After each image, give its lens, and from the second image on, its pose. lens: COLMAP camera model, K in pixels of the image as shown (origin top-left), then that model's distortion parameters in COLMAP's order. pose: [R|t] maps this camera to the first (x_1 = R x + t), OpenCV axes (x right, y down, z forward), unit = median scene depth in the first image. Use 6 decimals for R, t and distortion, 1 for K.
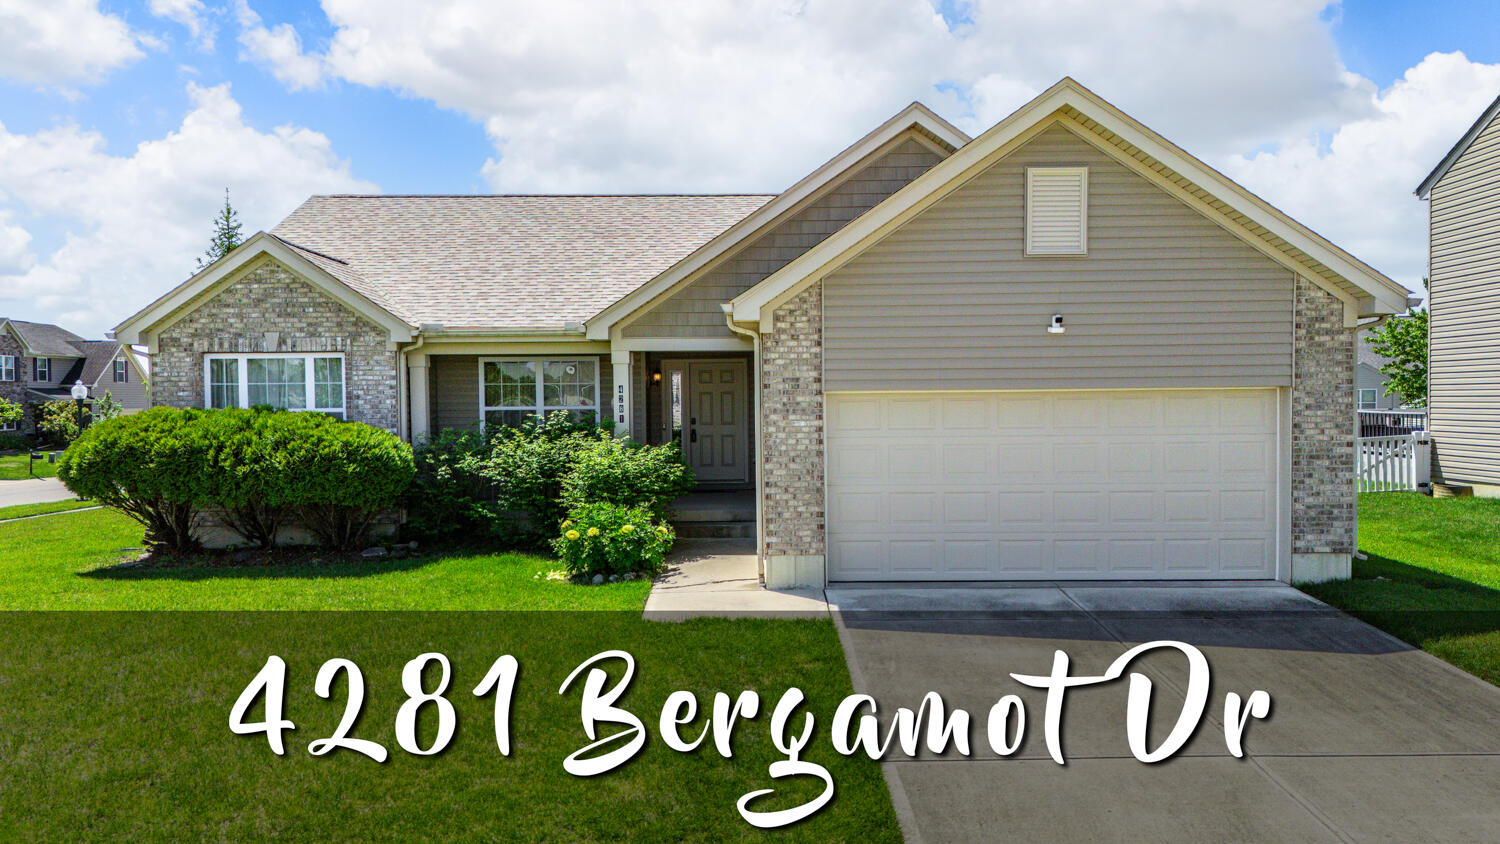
lens RADIAL K [[1145.1, 0, 764.5], [0, 1145.1, 424.4], [0, 0, 1]] dist [0.058484, -0.069404]
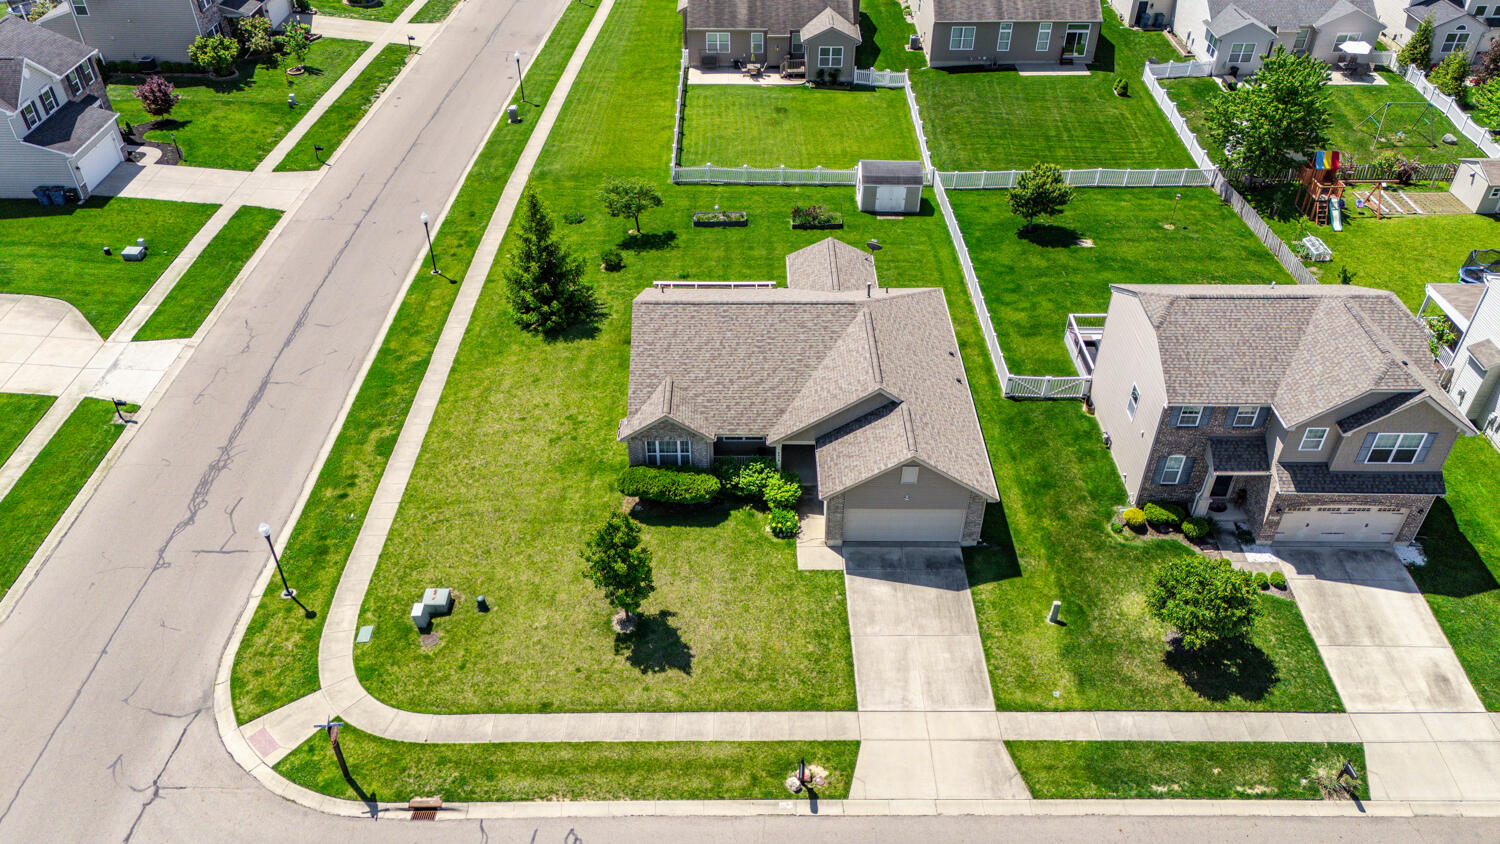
lens RADIAL K [[1146.8, 0, 759.8], [0, 1146.8, 432.6], [0, 0, 1]] dist [0.067010, -0.067507]
pose [[0.999863, 0.012214, 0.011162, -0.267998], [-0.016432, 0.812364, 0.582919, -2.395302], [-0.001948, -0.583023, 0.812453, -1.906530]]
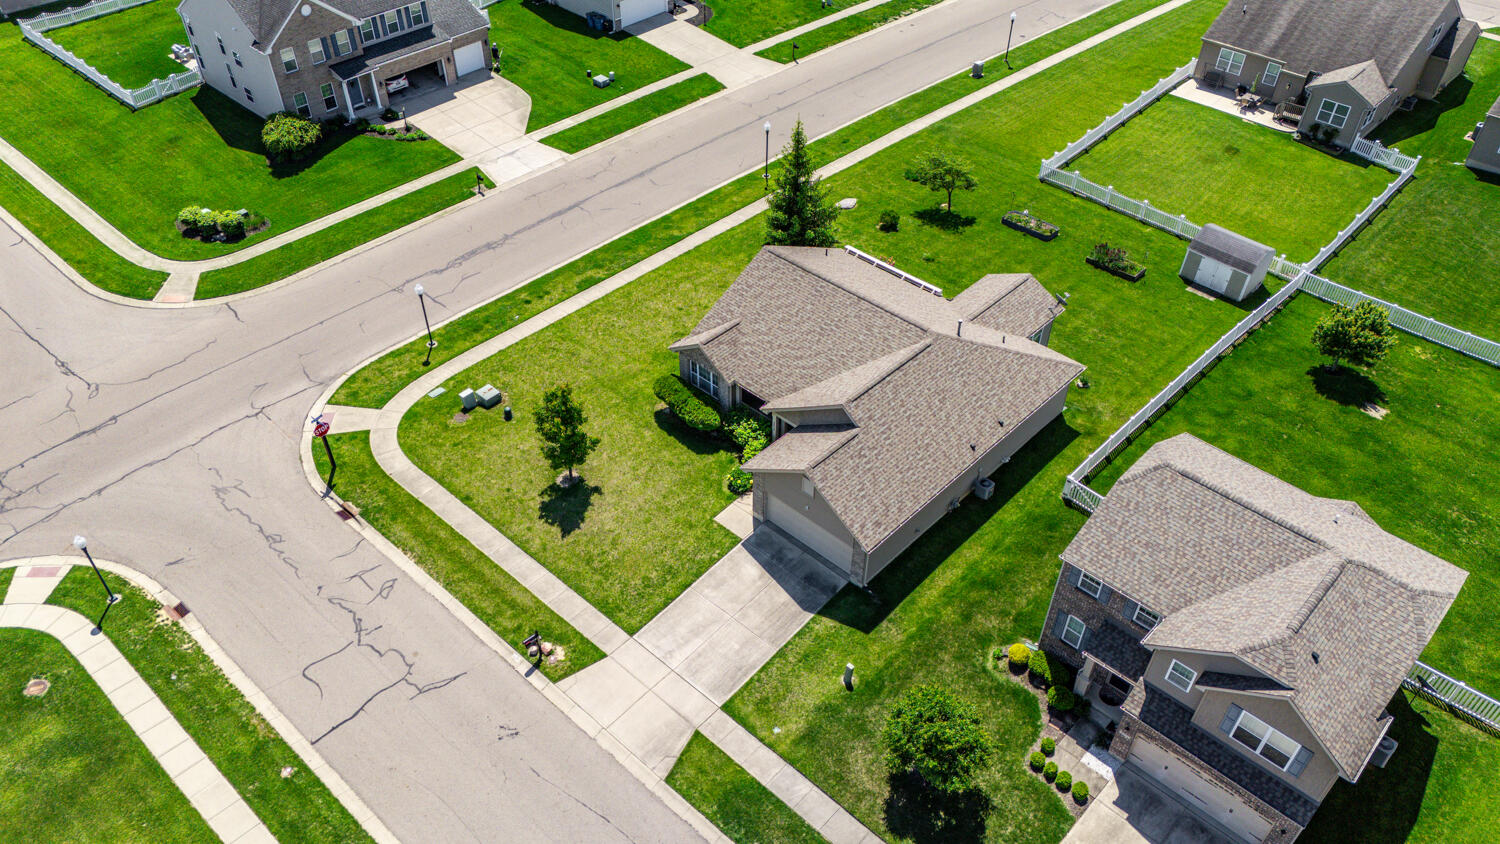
lens RADIAL K [[1132.1, 0, 750.0], [0, 1132.1, 422.0], [0, 0, 1]] dist [0.077188, -0.095026]
pose [[0.732894, 0.466344, -0.495368, 1.868039], [-0.045756, 0.760253, 0.648014, -2.772474], [0.678802, -0.452259, 0.578523, -1.241750]]
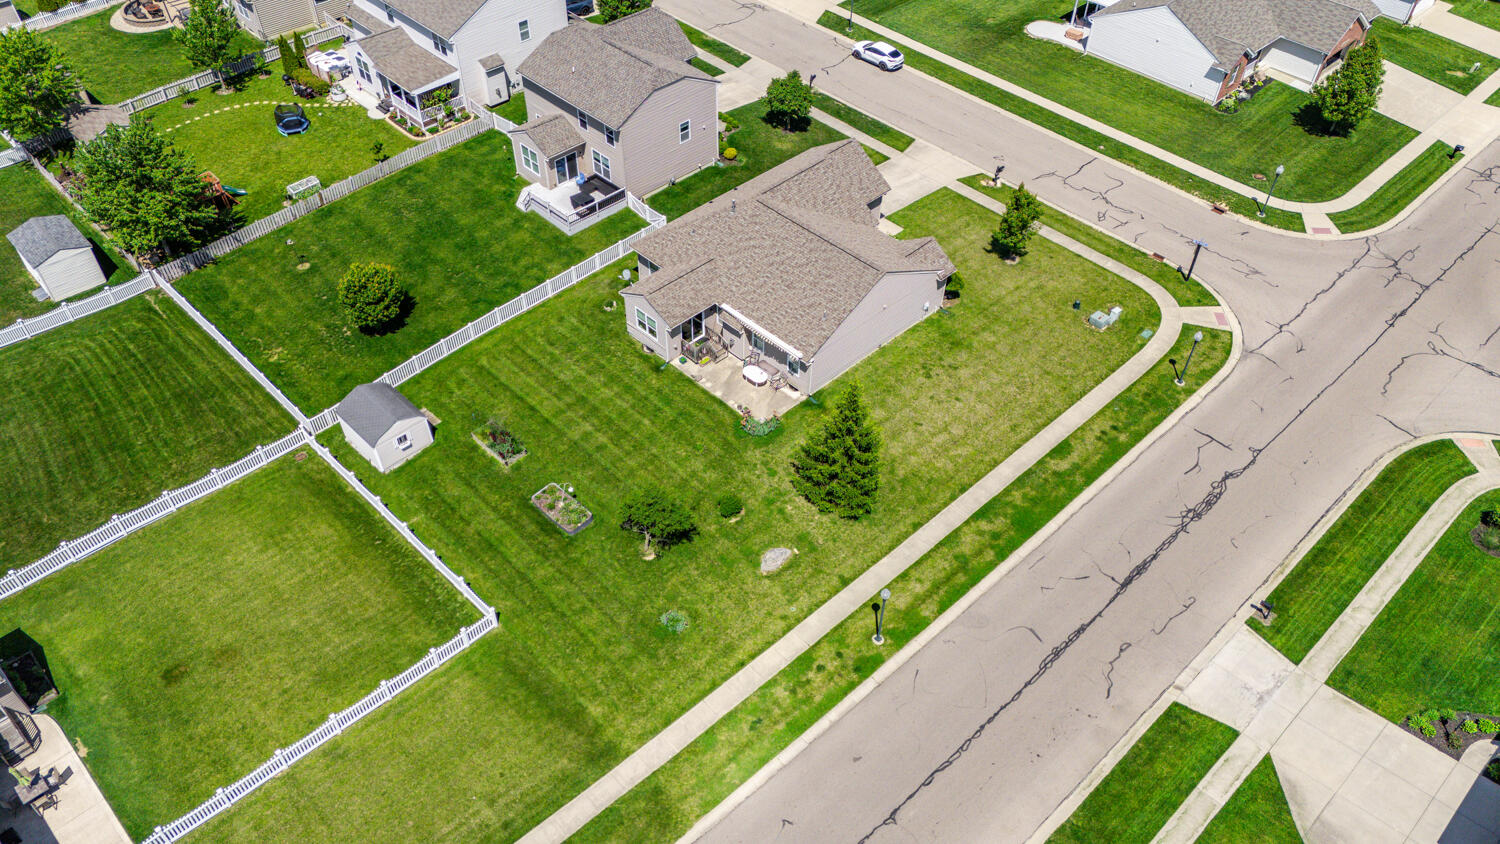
lens RADIAL K [[1154.4, 0, 667.6], [0, 1154.4, 455.4], [0, 0, 1]] dist [0.063780, -0.050766]
pose [[-0.667654, -0.525003, 0.527835, -3.222405], [0.017968, 0.697436, 0.716421, -3.545320], [-0.744255, 0.487806, -0.456213, 5.338224]]
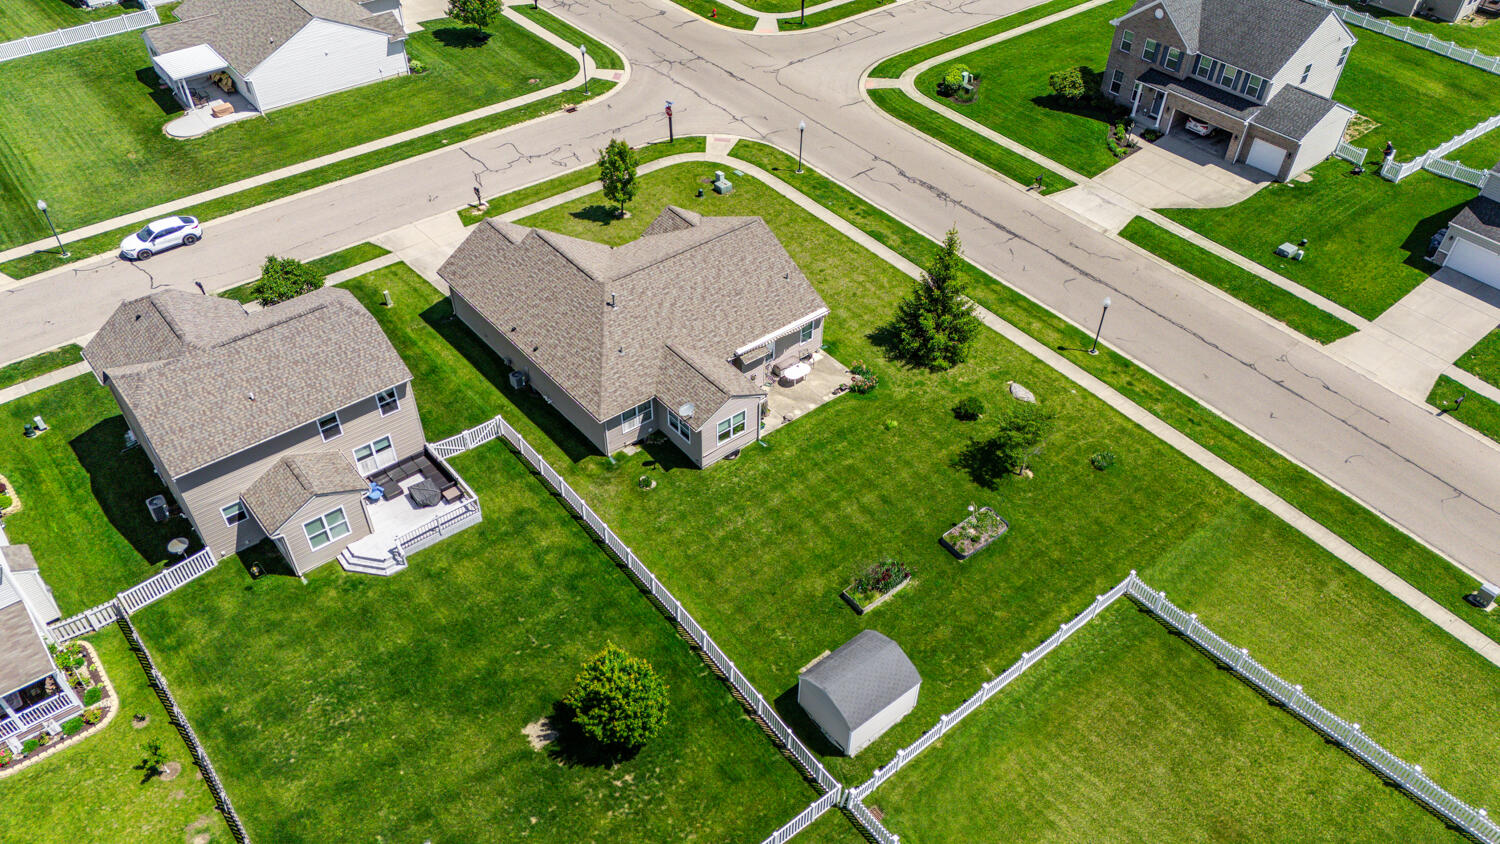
lens RADIAL K [[1193.7, 0, 818.1], [0, 1193.7, 457.4], [0, 0, 1]] dist [0.072729, -0.065788]
pose [[-0.764915, 0.428388, -0.481028, 2.220004], [-0.023122, 0.728044, 0.685141, -3.315389], [0.643716, 0.535197, -0.546987, 5.571417]]
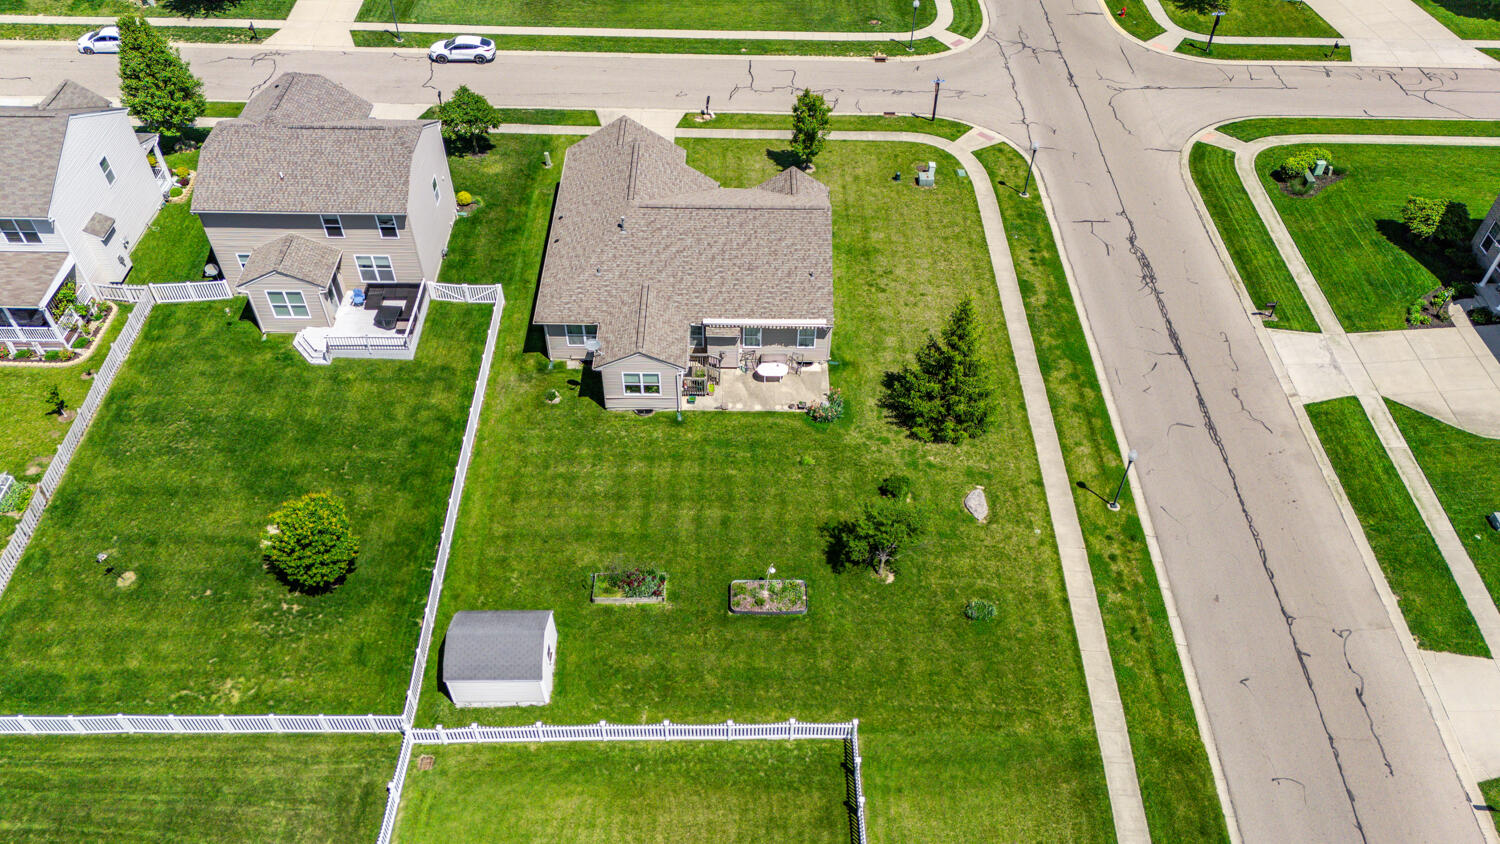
lens RADIAL K [[1268.1, 0, 746.0], [0, 1268.1, 460.6], [0, 0, 1]] dist [0.079009, -0.094387]
pose [[-0.999967, -0.007505, 0.003152, -0.353361], [-0.003108, 0.709877, 0.704319, -3.380755], [-0.007524, 0.704286, -0.709877, 6.399952]]
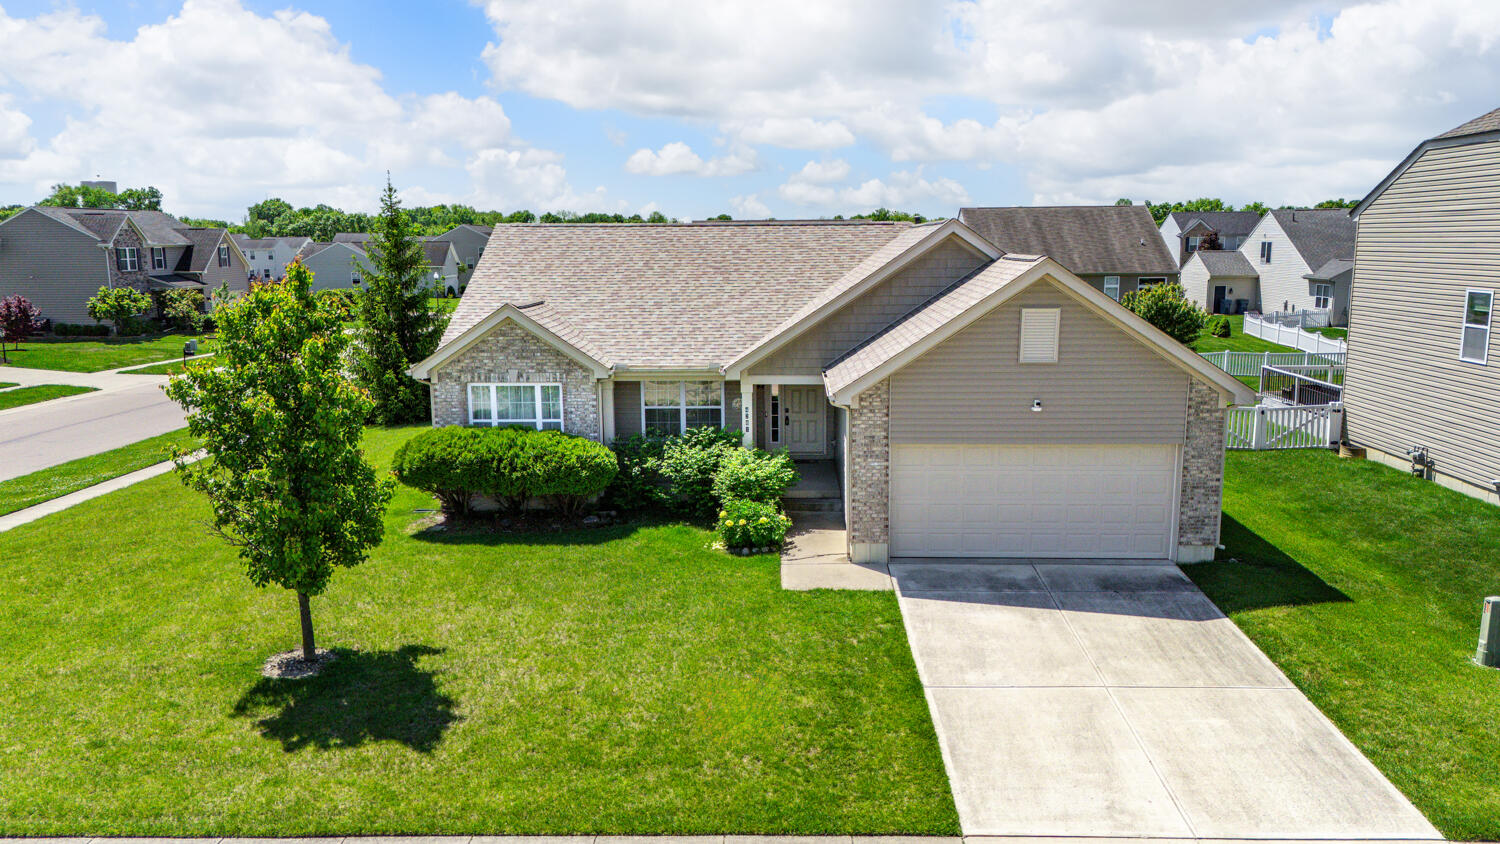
lens RADIAL K [[1146.8, 0, 759.8], [0, 1146.8, 432.6], [0, 0, 1]] dist [0.067010, -0.067507]
pose [[0.999509, 0.008383, -0.030196, -0.080616], [-0.003816, 0.988946, 0.148226, -0.277954], [0.031105, -0.148038, 0.988492, -0.587486]]
